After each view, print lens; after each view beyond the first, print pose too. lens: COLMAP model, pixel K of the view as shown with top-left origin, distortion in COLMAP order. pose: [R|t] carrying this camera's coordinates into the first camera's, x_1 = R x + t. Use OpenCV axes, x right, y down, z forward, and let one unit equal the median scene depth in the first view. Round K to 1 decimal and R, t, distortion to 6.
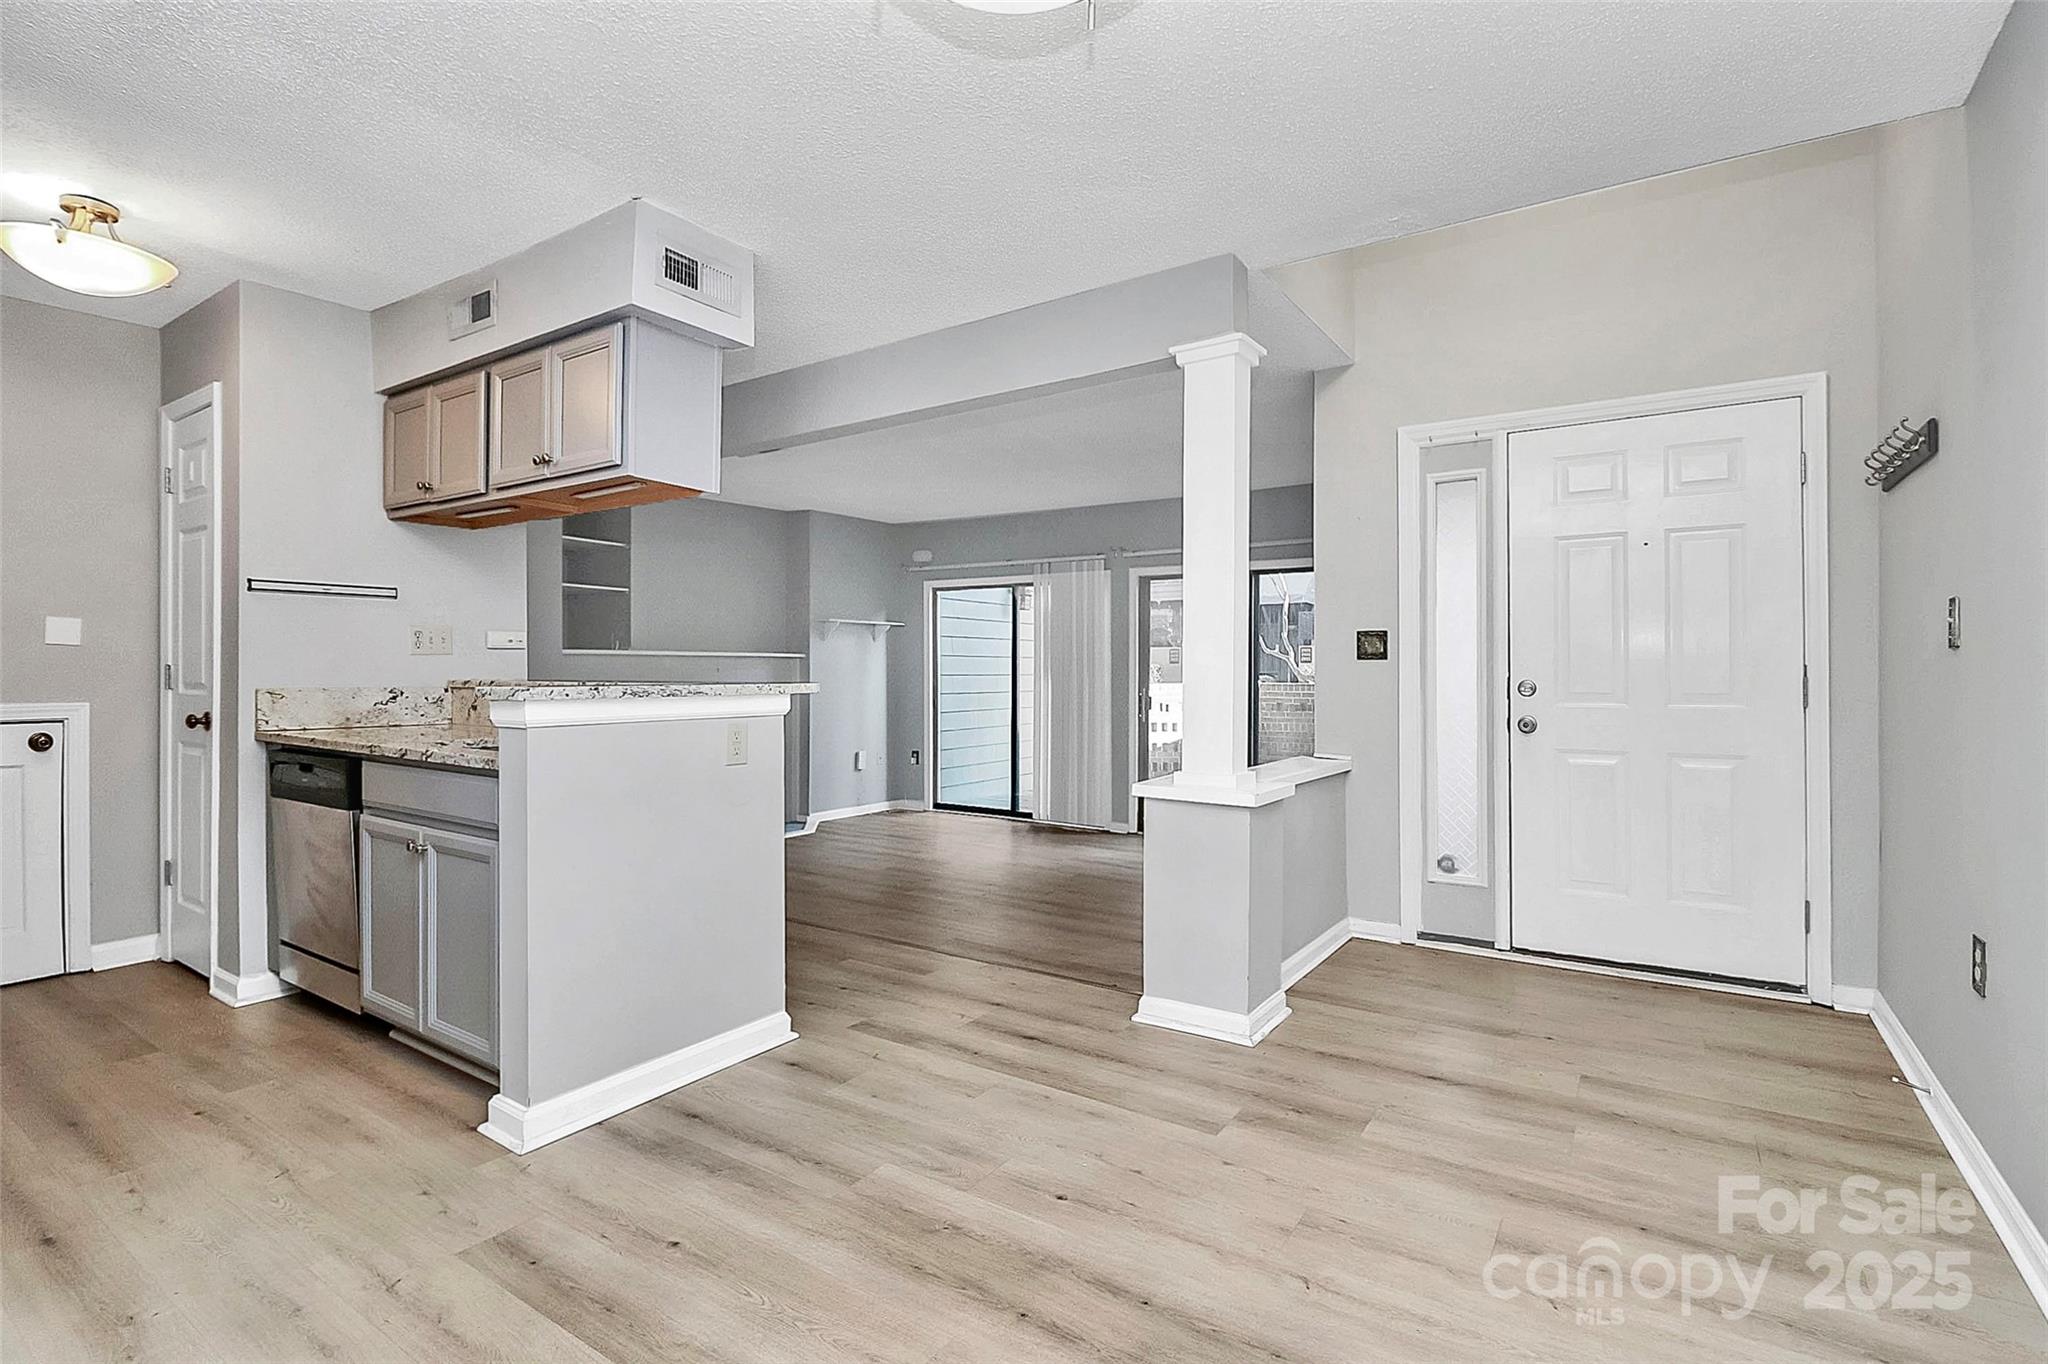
lens RADIAL K [[989.3, 0, 1016.7], [0, 989.3, 678.2], [0, 0, 1]] dist [-0.002221, -0.010889]
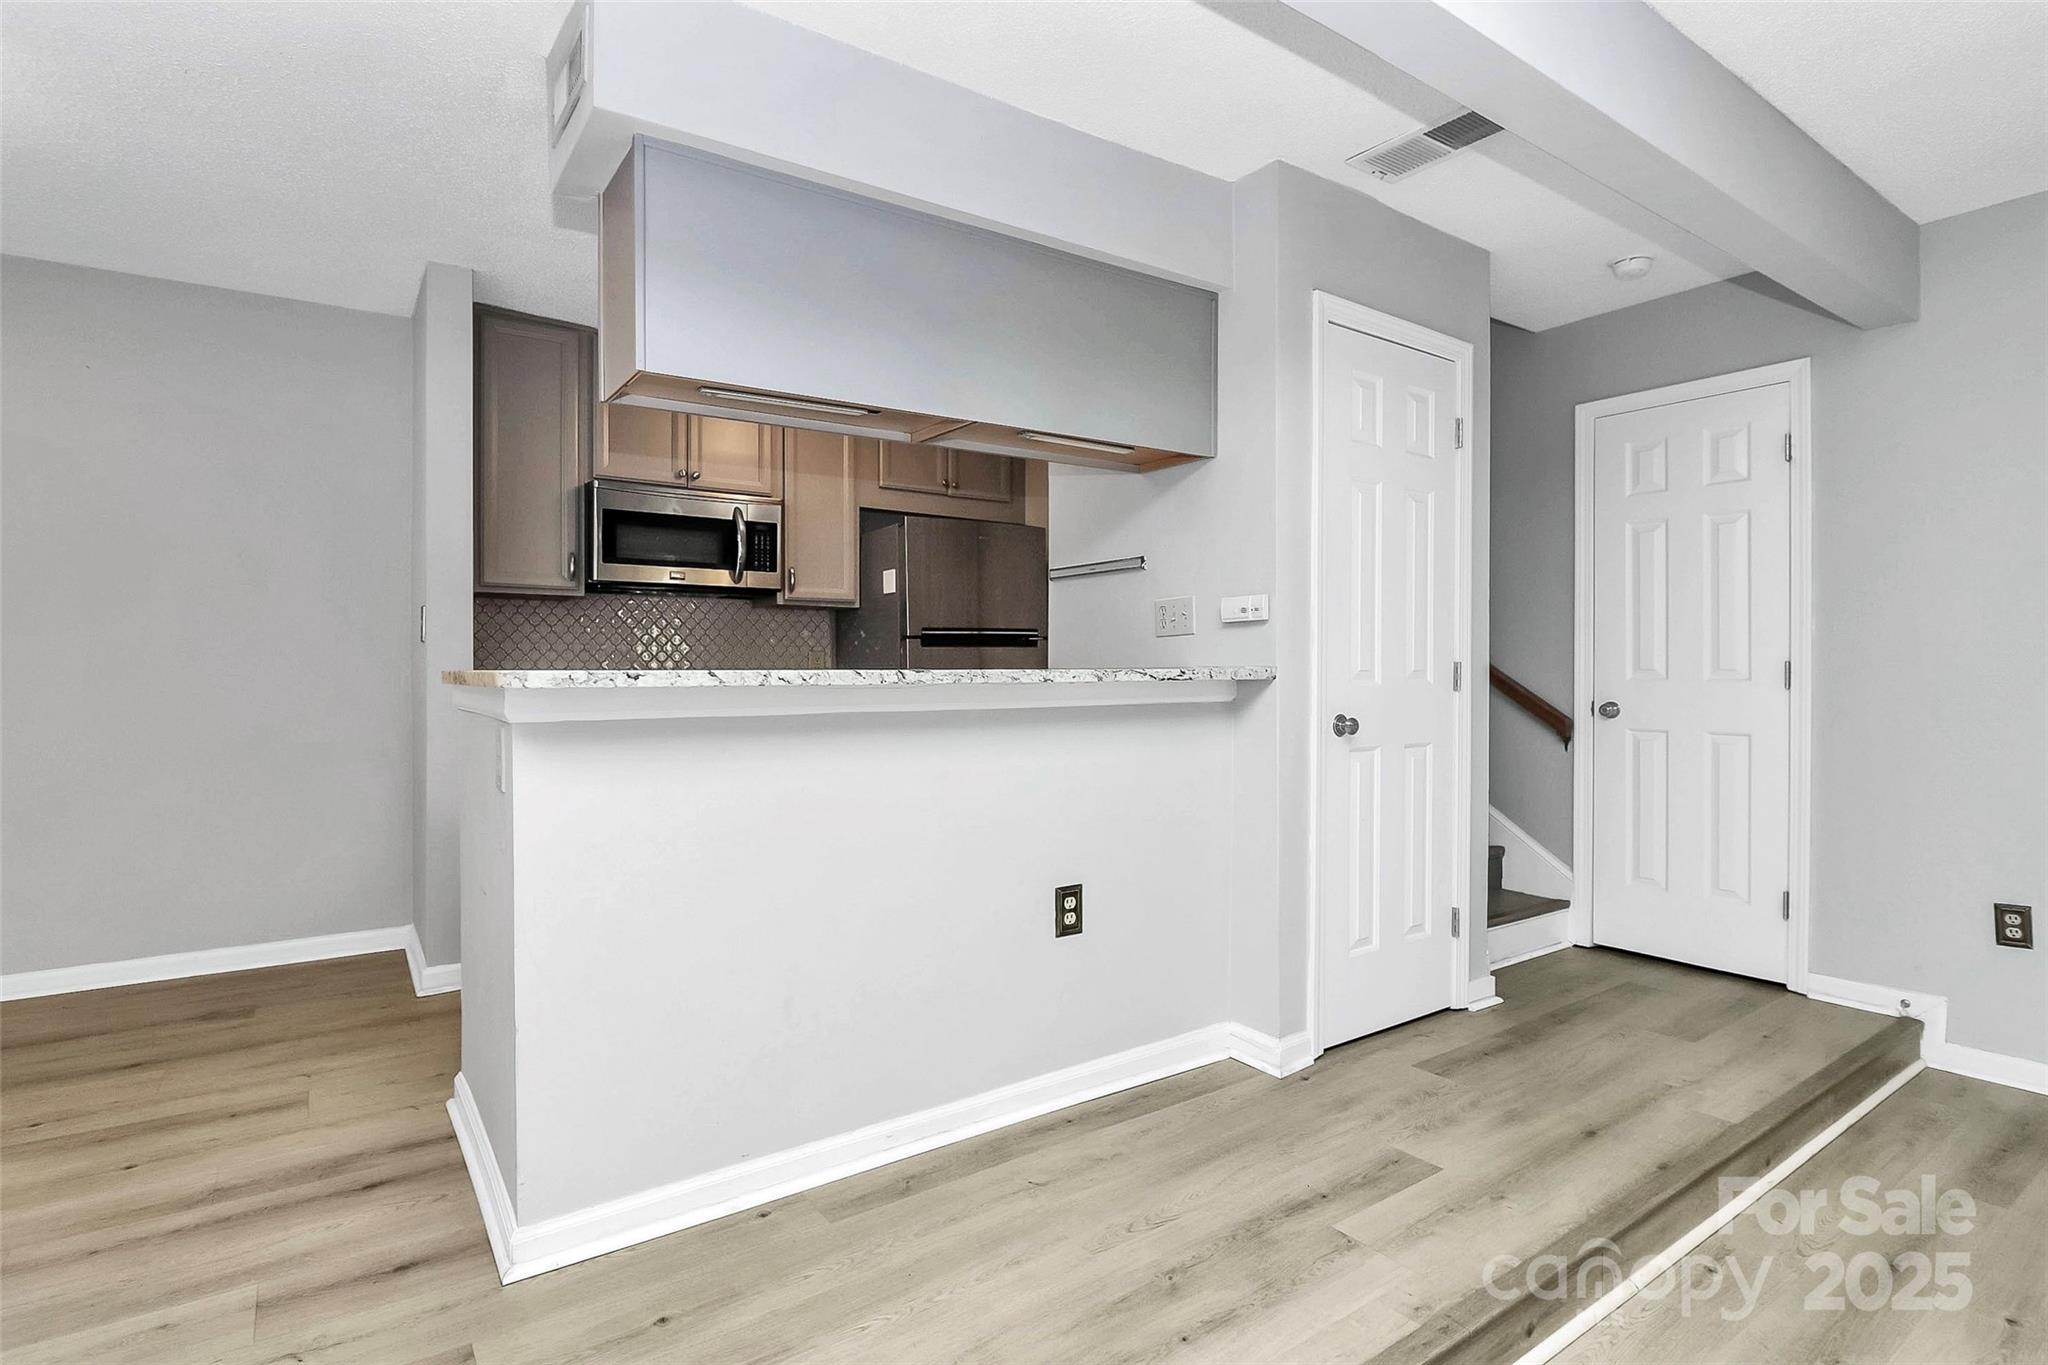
lens RADIAL K [[989.3, 0, 1028.9], [0, 989.3, 672.2], [0, 0, 1]] dist [-0.002221, -0.010889]
pose [[-0.342699, 0.003982, -0.939437, 0.176698], [-0.004491, 0.999973, 0.005877, 0.002229], [0.939435, 0.006233, -0.342671, 1.241967]]
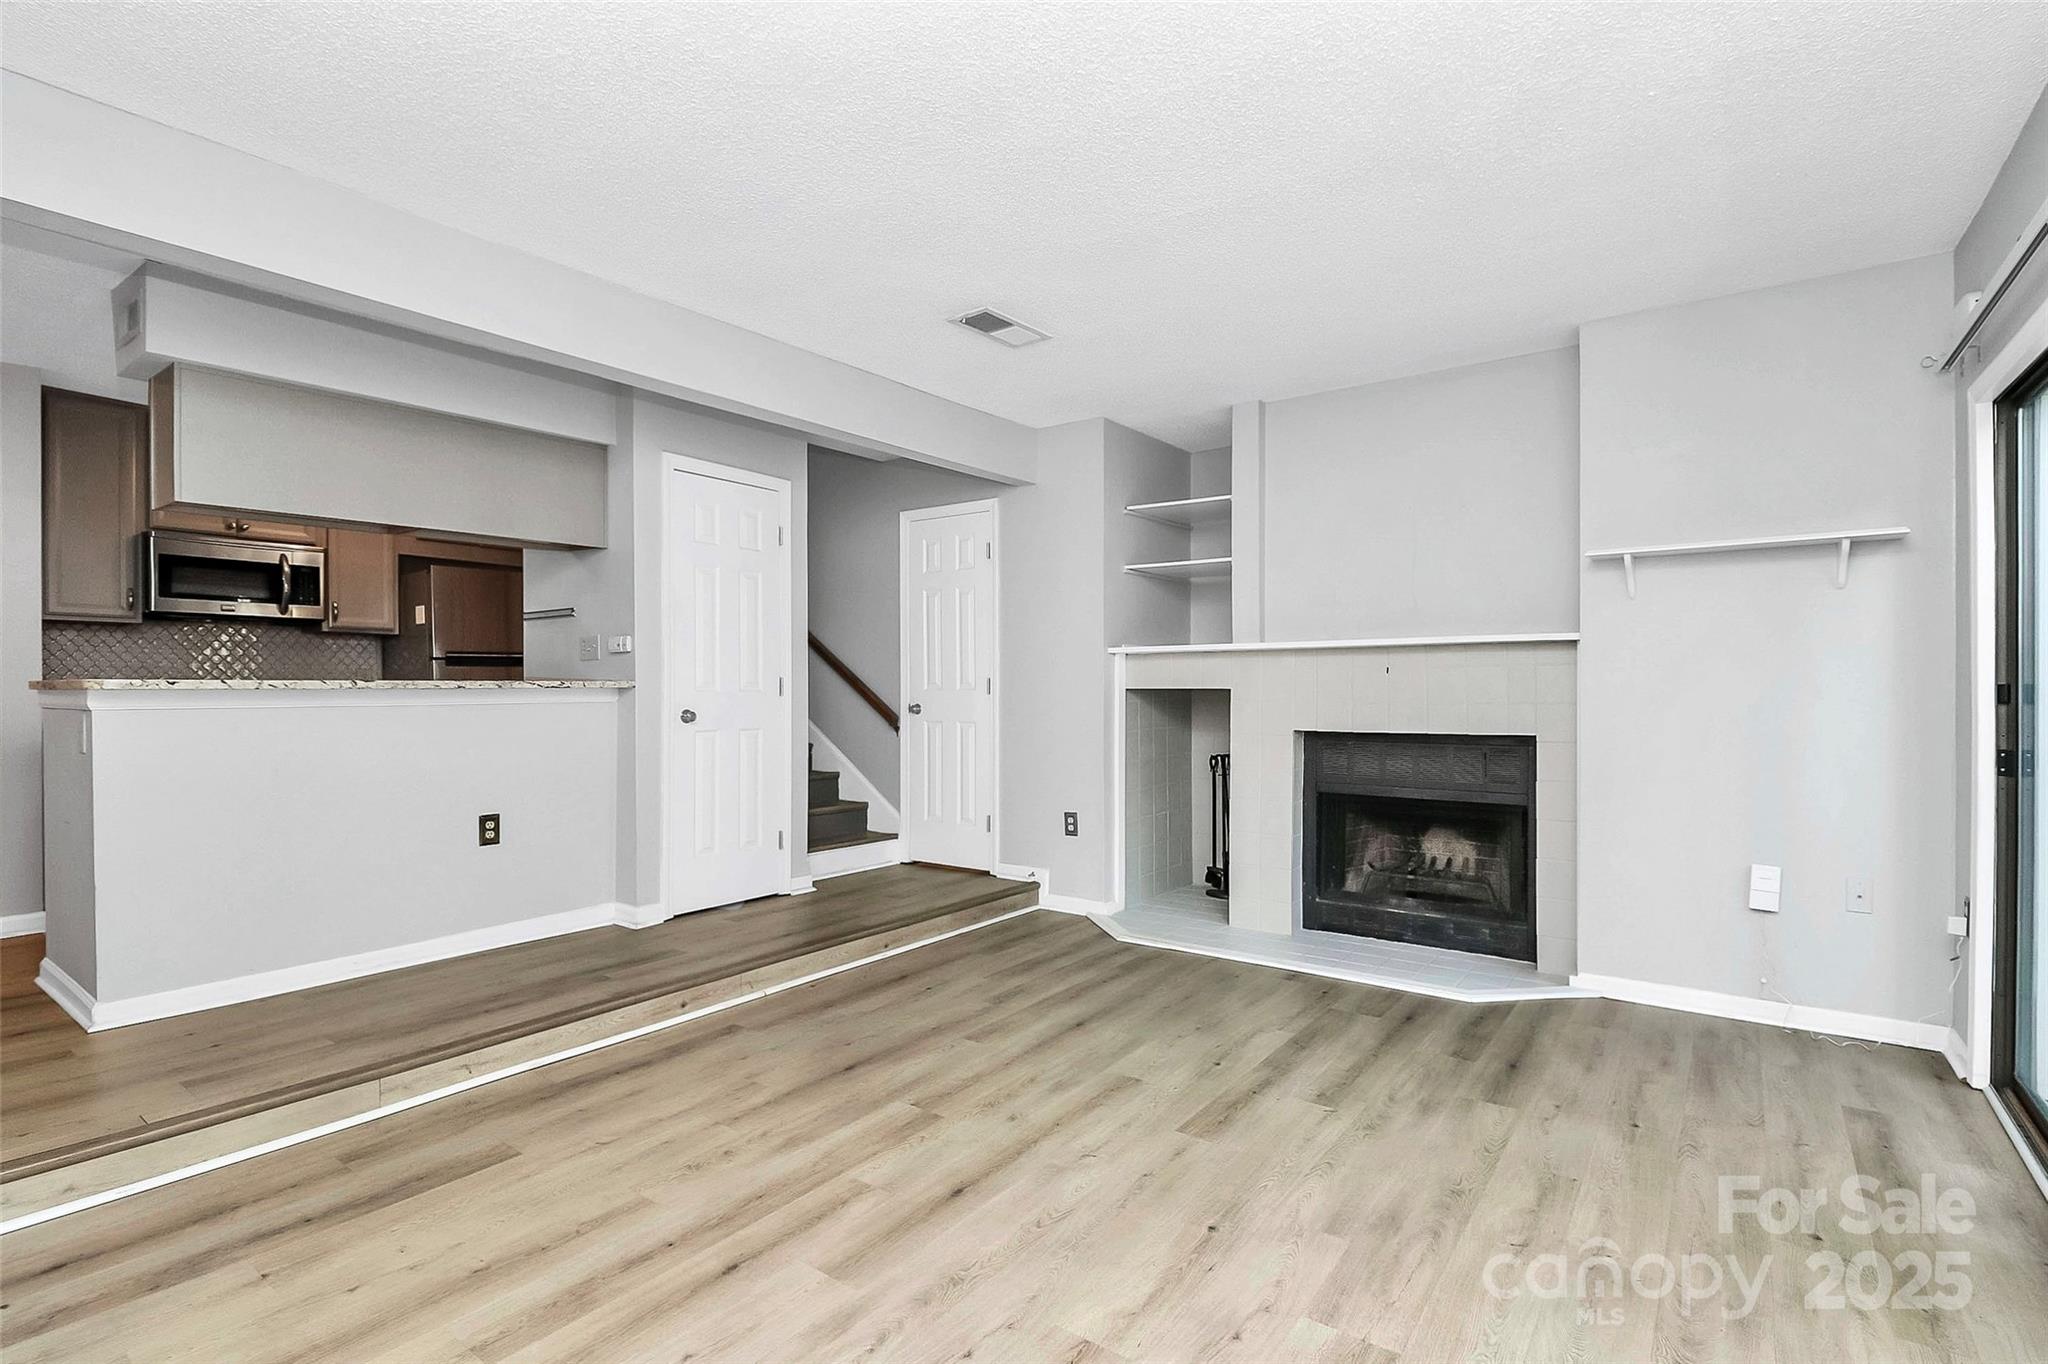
lens RADIAL K [[989.3, 0, 972.2], [0, 989.3, 674.4], [0, 0, 1]] dist [-0.002221, -0.010889]
pose [[-0.071235, -0.011587, -0.997392, 0.615460], [-0.005400, 0.999922, -0.011231, 0.006427], [0.997445, 0.004586, -0.071292, 1.673795]]
